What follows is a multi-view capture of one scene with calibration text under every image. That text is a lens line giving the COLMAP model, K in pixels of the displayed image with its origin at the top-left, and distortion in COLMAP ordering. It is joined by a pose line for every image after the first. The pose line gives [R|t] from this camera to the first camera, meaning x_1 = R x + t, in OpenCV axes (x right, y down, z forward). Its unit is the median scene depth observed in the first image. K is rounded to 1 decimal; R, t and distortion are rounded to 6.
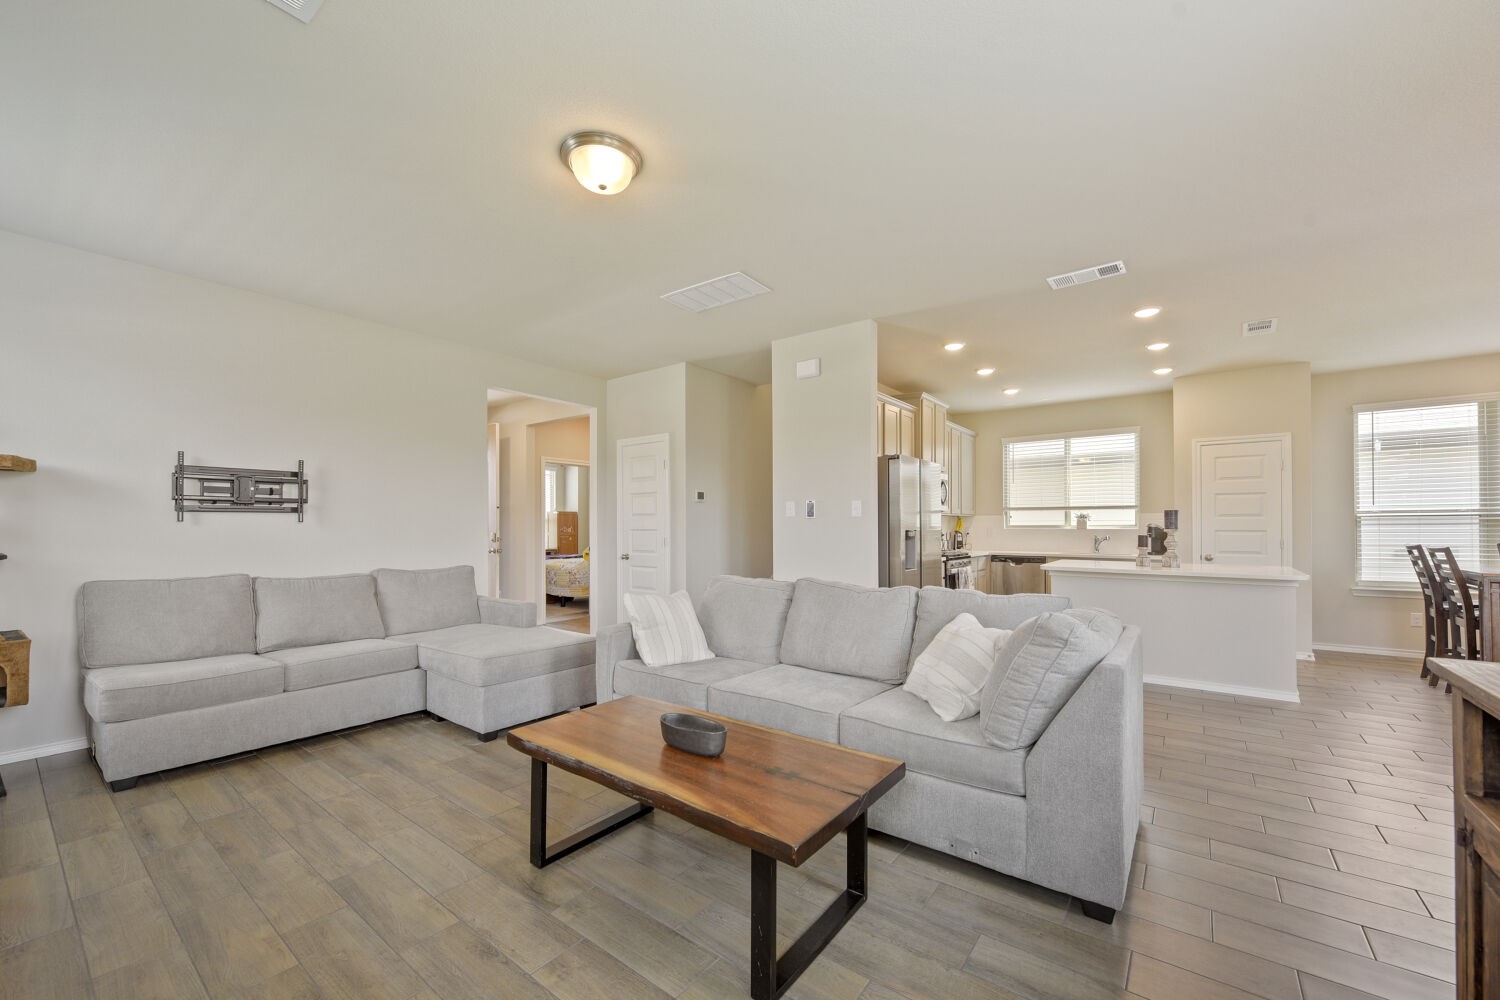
lens RADIAL K [[605.6, 0, 741.0], [0, 605.6, 527.8], [0, 0, 1]] dist [-0.004702, -0.001261]
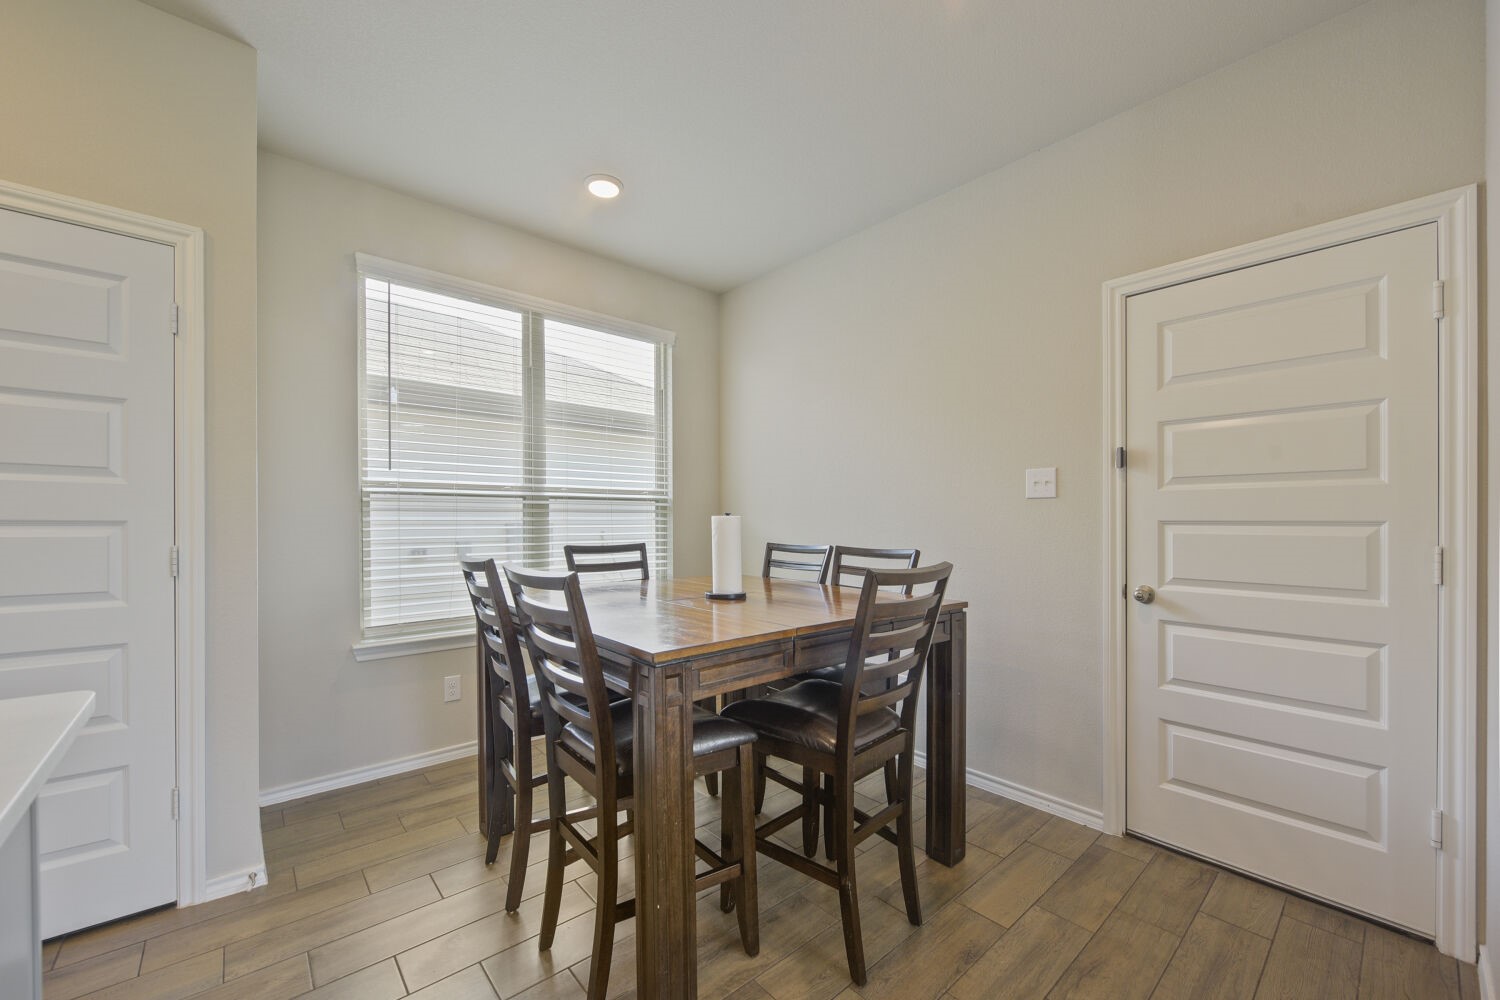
lens RADIAL K [[605.6, 0, 767.0], [0, 605.6, 519.9], [0, 0, 1]] dist [-0.004702, -0.001261]
pose [[0.199615, -0.003490, 0.979868, 0.602397], [-0.001191, 0.999992, 0.003804, 0.001053], [-0.979874, -0.001926, 0.199609, 0.574773]]
